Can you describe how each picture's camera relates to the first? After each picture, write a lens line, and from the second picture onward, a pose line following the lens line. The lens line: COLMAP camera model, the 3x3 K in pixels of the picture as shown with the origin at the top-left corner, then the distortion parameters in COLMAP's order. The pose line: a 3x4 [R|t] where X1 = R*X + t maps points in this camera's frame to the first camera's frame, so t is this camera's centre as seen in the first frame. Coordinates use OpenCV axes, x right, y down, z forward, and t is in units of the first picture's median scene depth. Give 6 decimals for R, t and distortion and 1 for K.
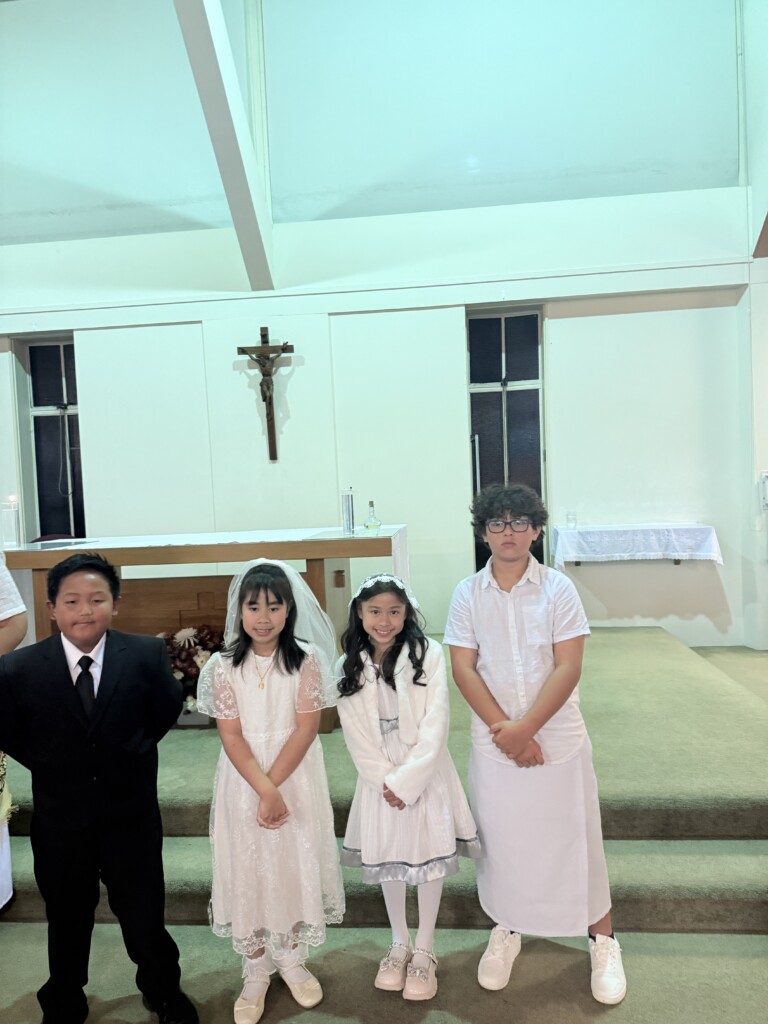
lens RADIAL K [[712.2, 0, 384.0], [0, 712.2, 512.0], [0, 0, 1]] dist [-0.000488, -0.000365]
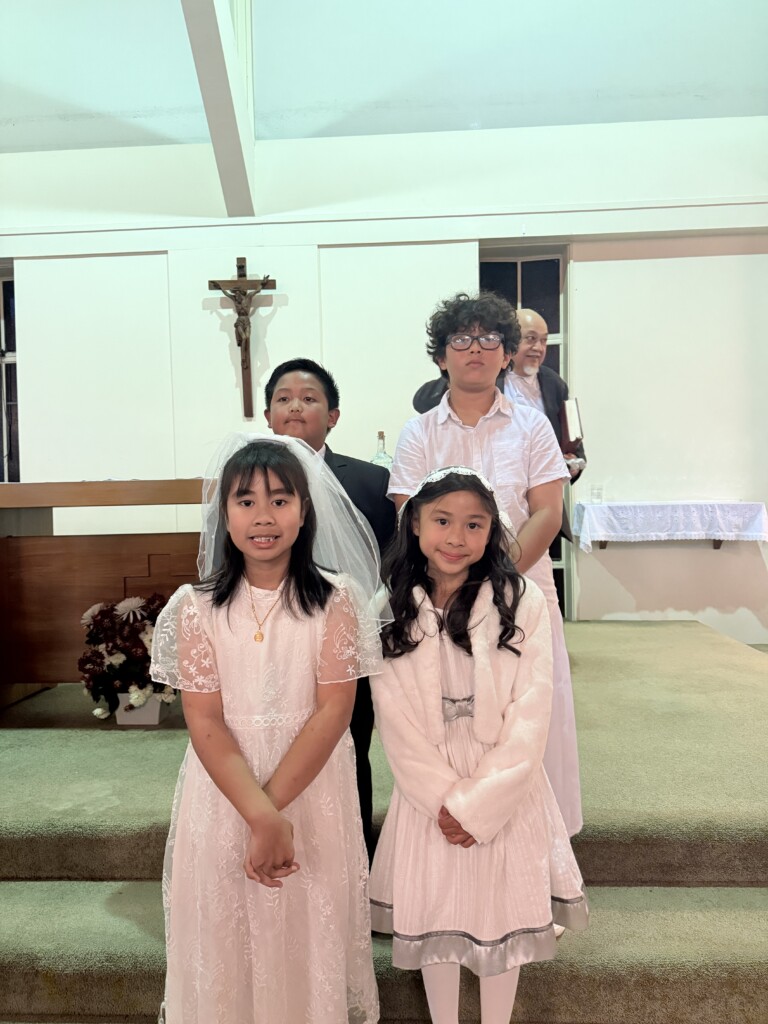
lens RADIAL K [[731.1, 0, 384.0], [0, 731.1, 512.0], [0, 0, 1]] dist [-0.028672, -0.000247]
pose [[0.998609, 0.021951, 0.047937, -0.036227], [-0.021180, 0.999639, -0.016526, 0.054282], [-0.048282, 0.015488, 0.998714, 0.142574]]
